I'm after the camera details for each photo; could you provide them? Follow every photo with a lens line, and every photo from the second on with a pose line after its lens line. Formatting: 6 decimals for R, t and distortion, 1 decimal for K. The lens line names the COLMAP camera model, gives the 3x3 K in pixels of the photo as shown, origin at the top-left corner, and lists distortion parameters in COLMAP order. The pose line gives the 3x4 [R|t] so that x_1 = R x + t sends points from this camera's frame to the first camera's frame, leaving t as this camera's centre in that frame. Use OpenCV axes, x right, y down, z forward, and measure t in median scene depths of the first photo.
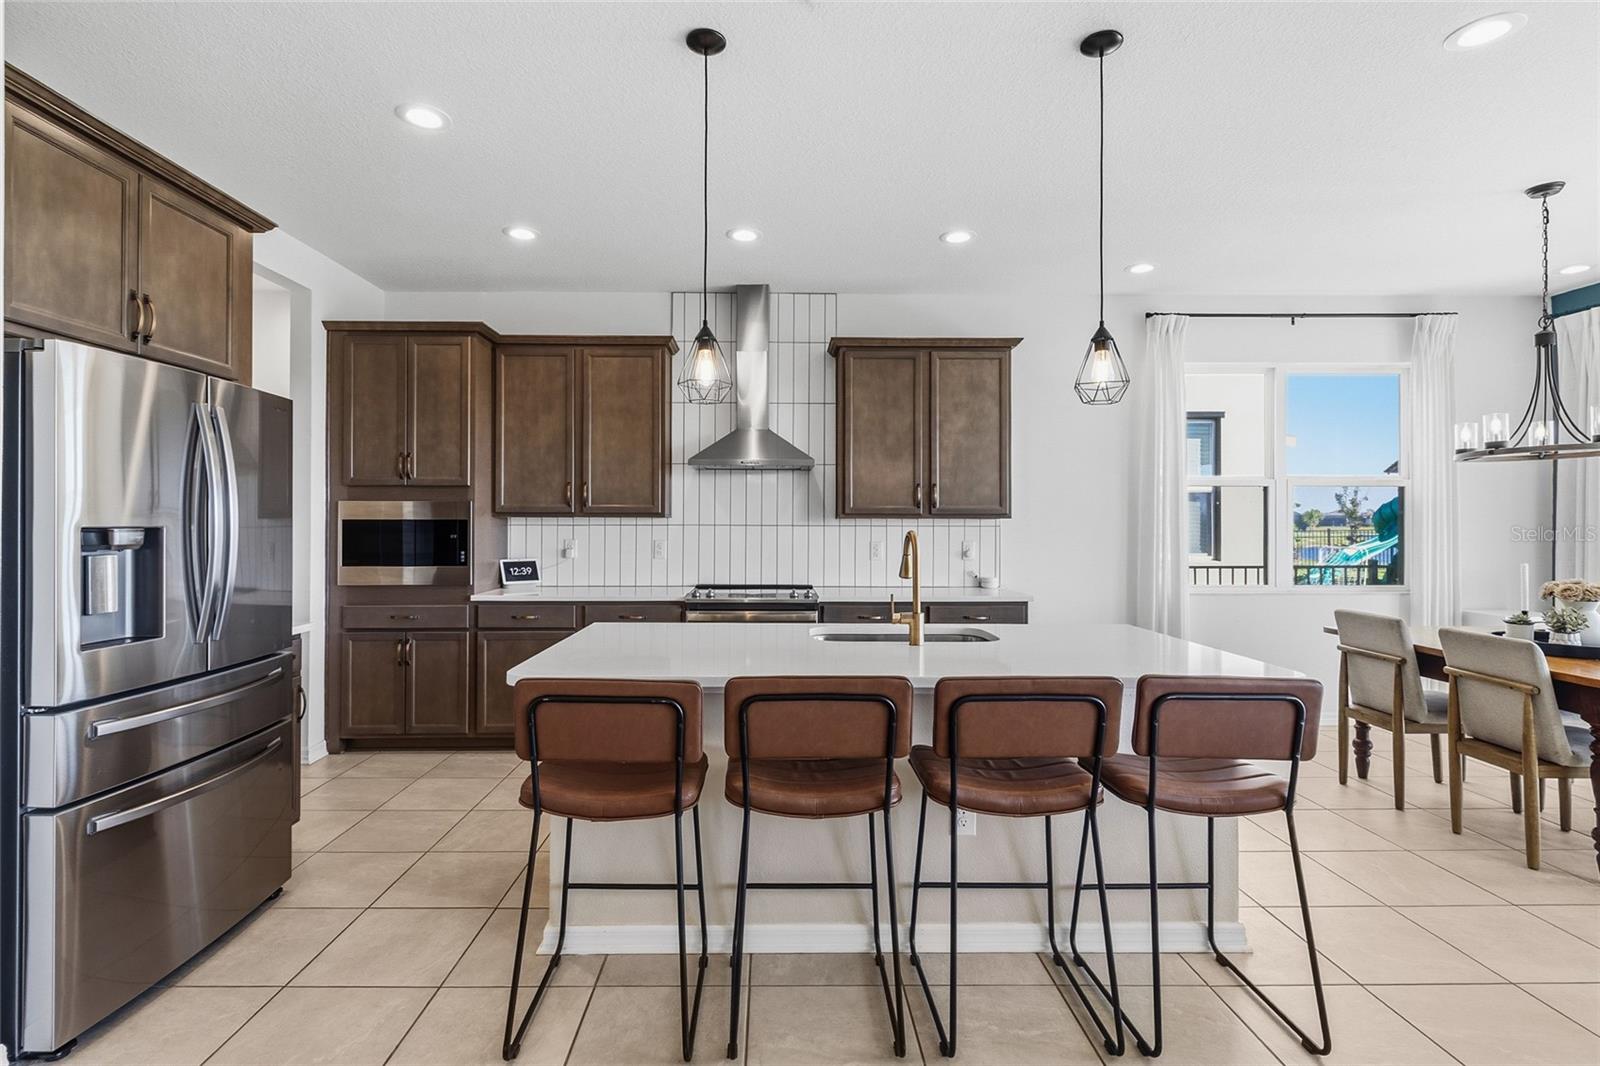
lens RADIAL K [[755.7, 0, 776.7], [0, 755.7, 517.1], [0, 0, 1]] dist [0.001731, 0.000368]
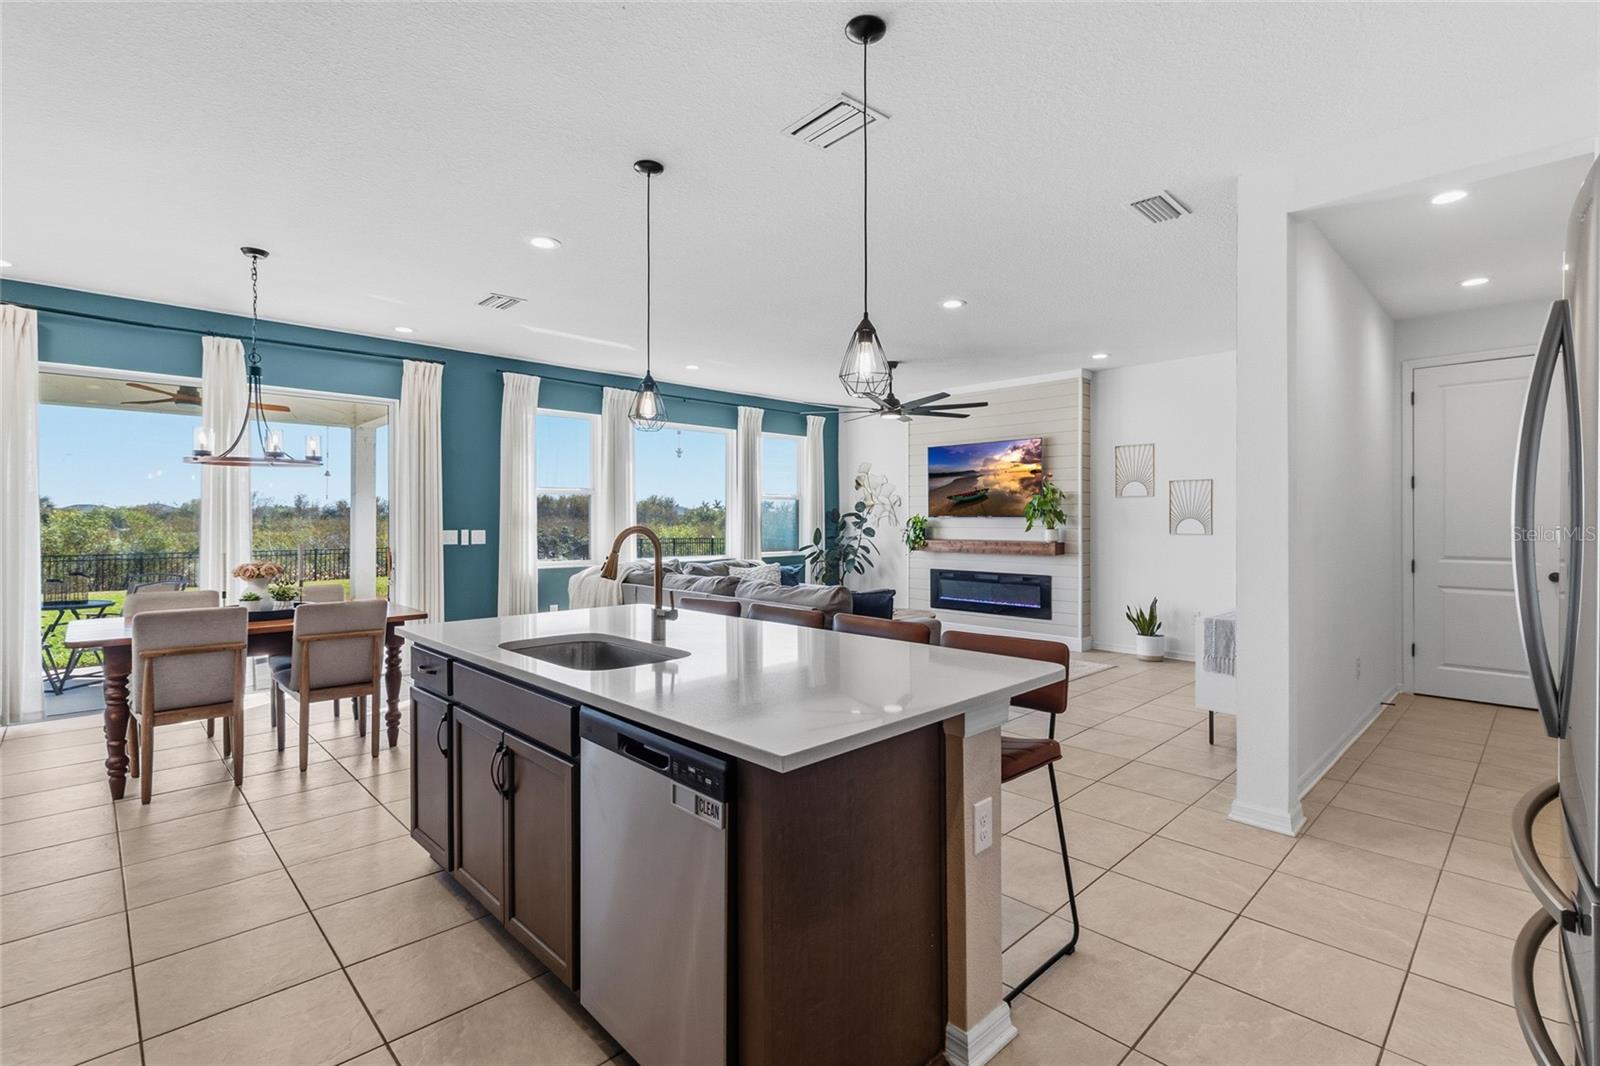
lens RADIAL K [[734.1, 0, 815.2], [0, 734.1, 518.7], [0, 0, 1]] dist [-0.000943, -0.000759]
pose [[-0.701601, -0.000055, 0.712570, -0.367981], [-0.006198, 0.999963, -0.006025, 0.007846], [-0.712543, -0.008644, -0.701575, 0.866104]]
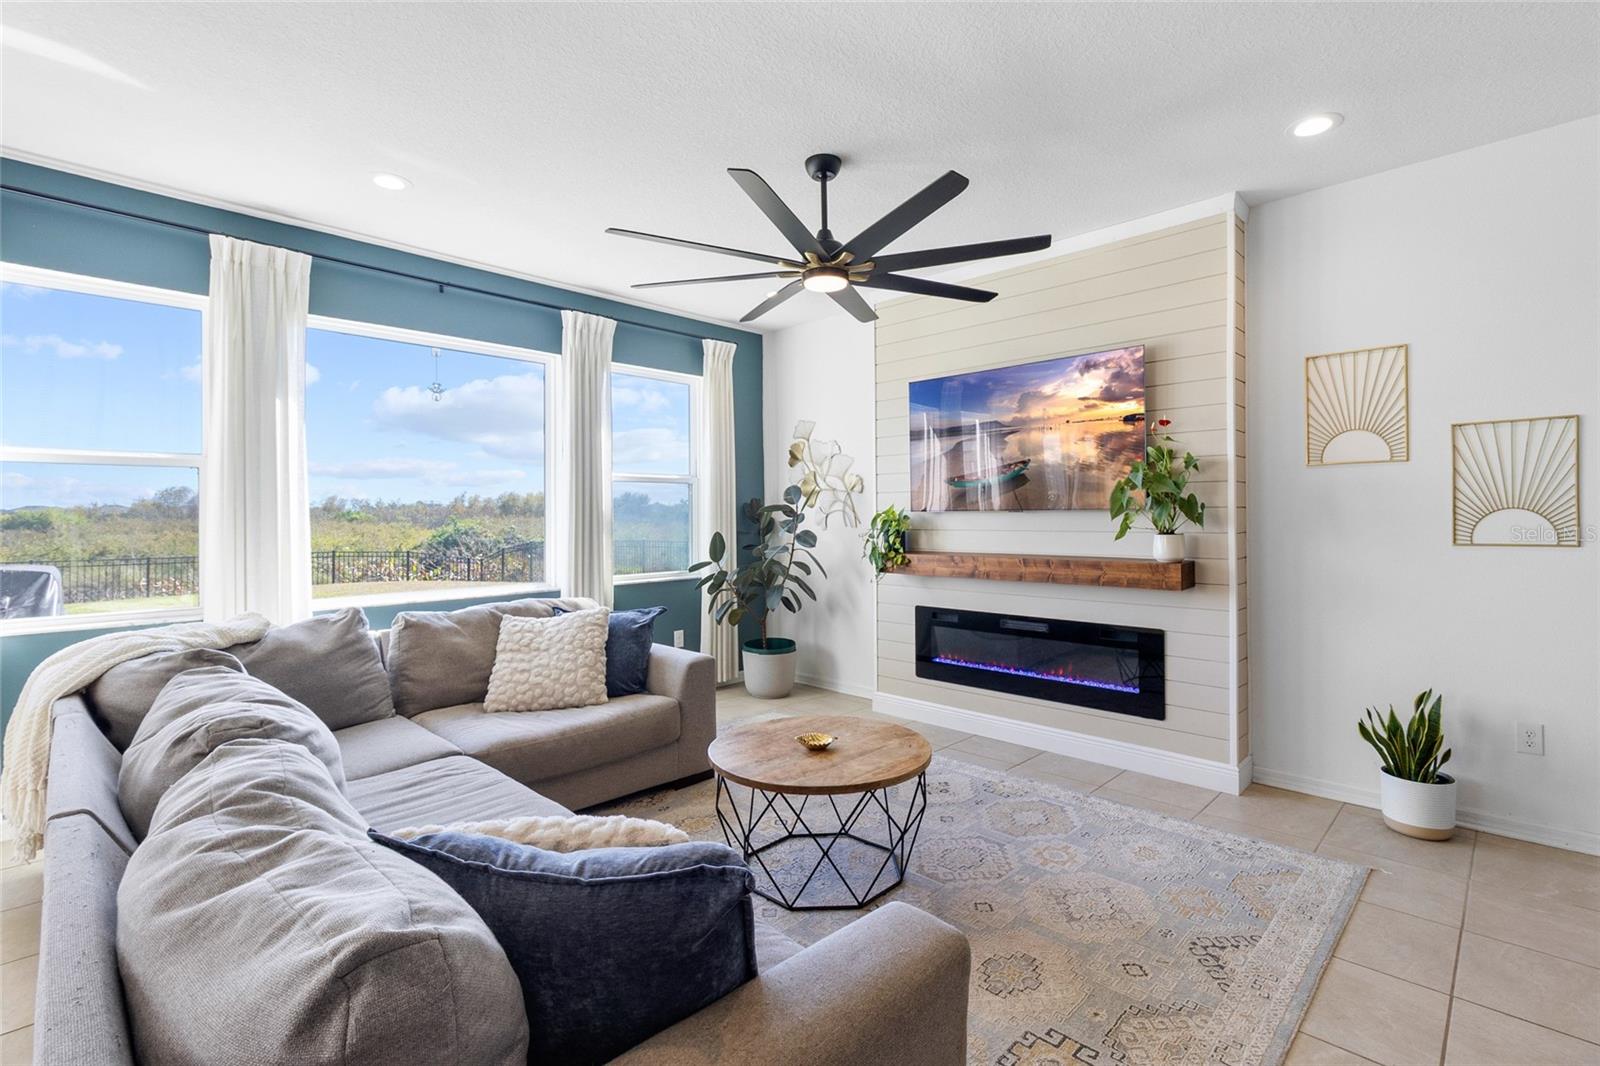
lens RADIAL K [[737.1, 0, 809.9], [0, 737.1, 515.4], [0, 0, 1]] dist [0.001661, -0.000265]
pose [[-0.713262, 0.004826, 0.700881, 0.141262], [0.000307, 0.999978, -0.006574, 0.003314], [-0.700898, -0.004474, -0.713248, 0.182896]]
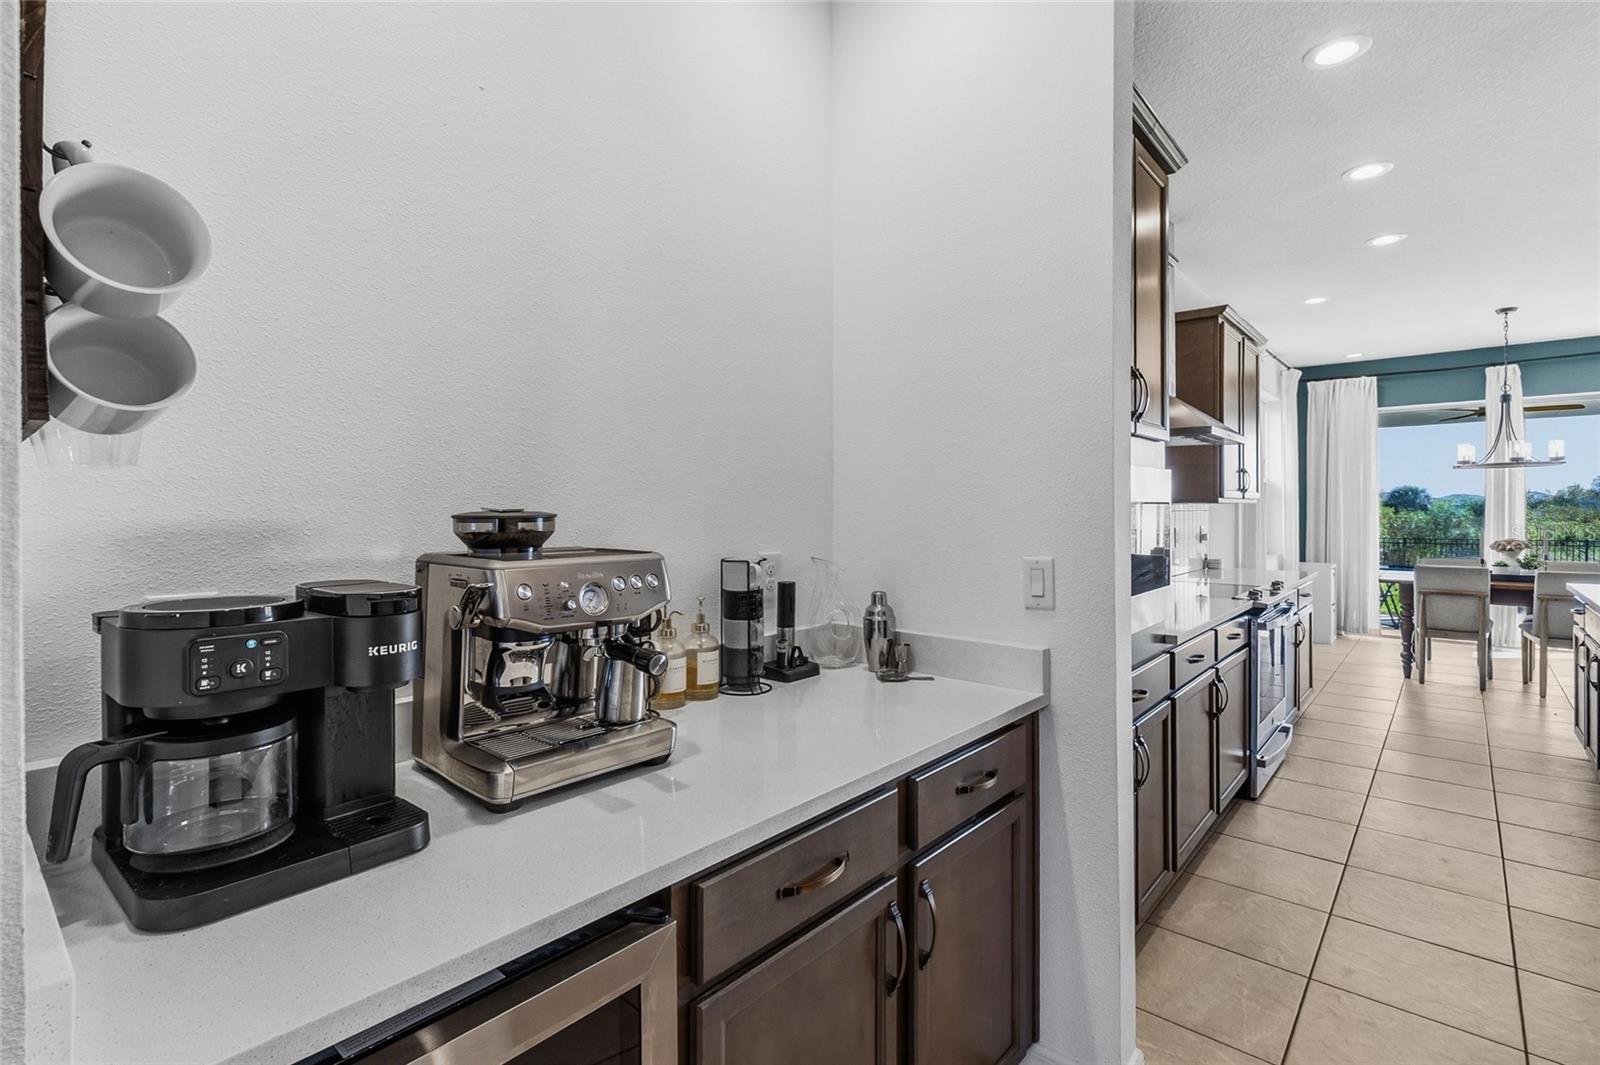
lens RADIAL K [[752.6, 0, 809.3], [0, 752.6, 517.5], [0, 0, 1]] dist [0.000615, 0.000180]
pose [[0.658848, -0.009824, 0.752212, -0.939418], [-0.000329, 0.999911, 0.013347, 0.008005], [-0.752276, -0.009041, 0.658786, 0.772343]]
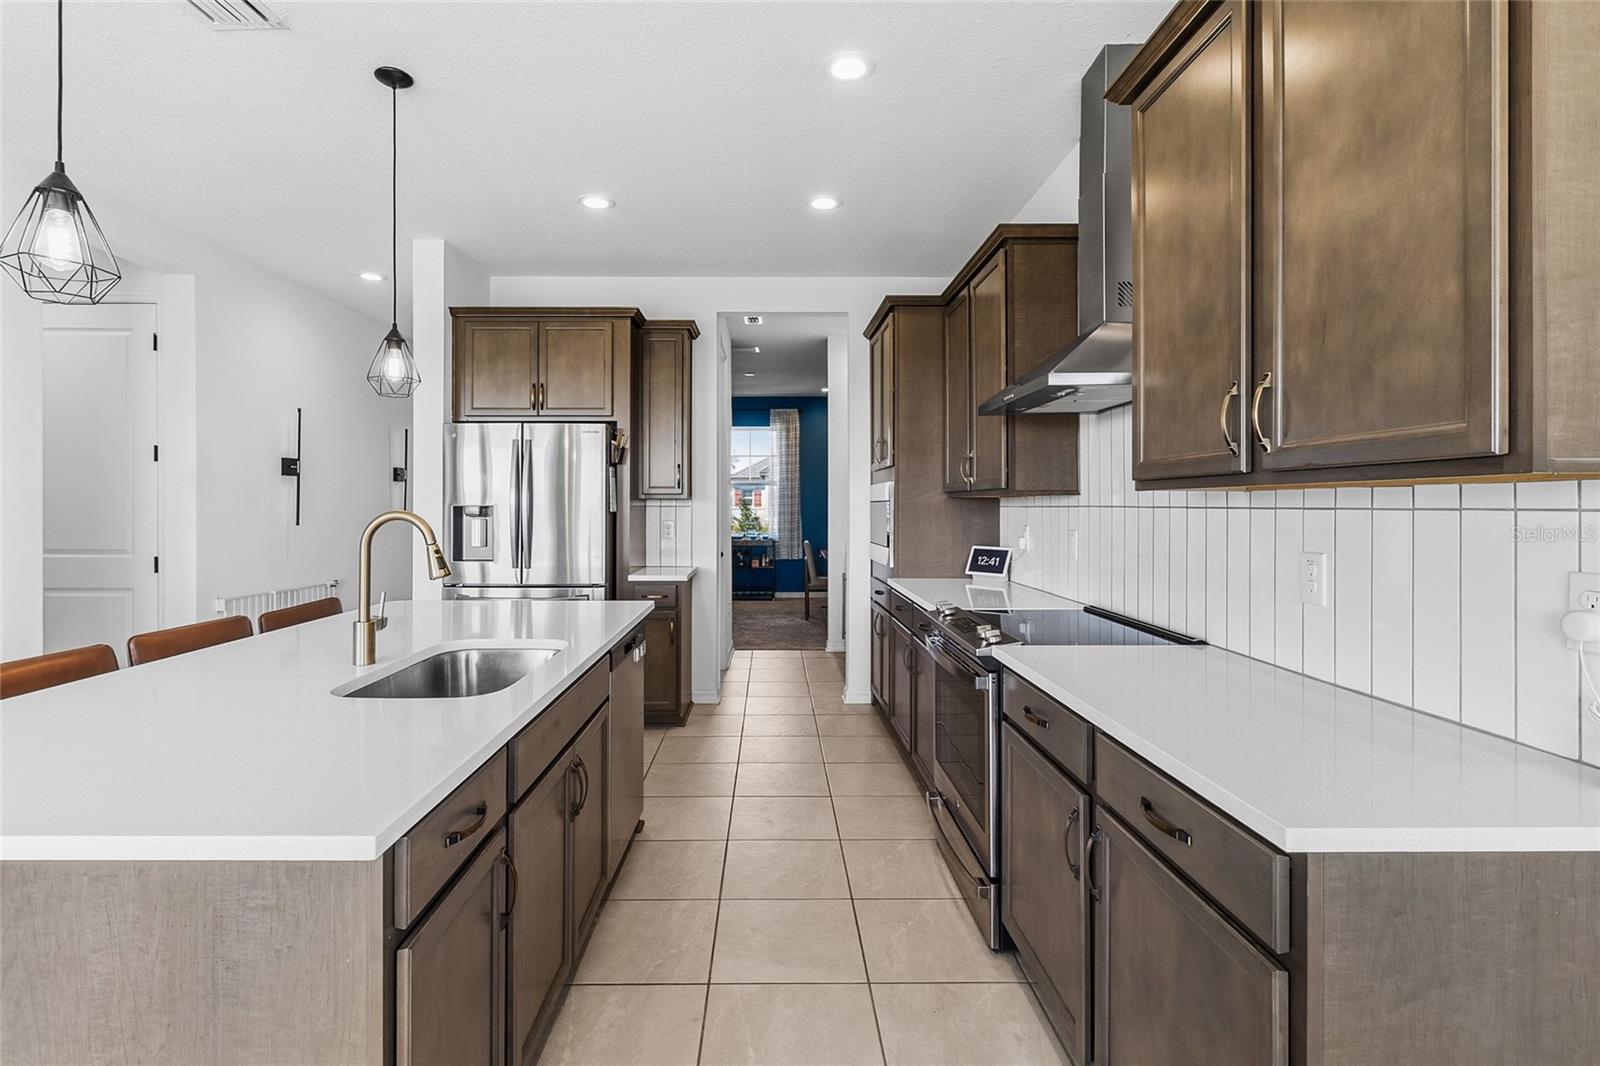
lens RADIAL K [[746.7, 0, 778.0], [0, 746.7, 502.1], [0, 0, 1]] dist [0.000636, 0.000035]
pose [[0.001553, -0.006247, -0.999979, 0.518162], [0.007198, 0.999955, -0.006236, 0.009393], [0.999973, -0.007189, 0.001598, 0.793729]]
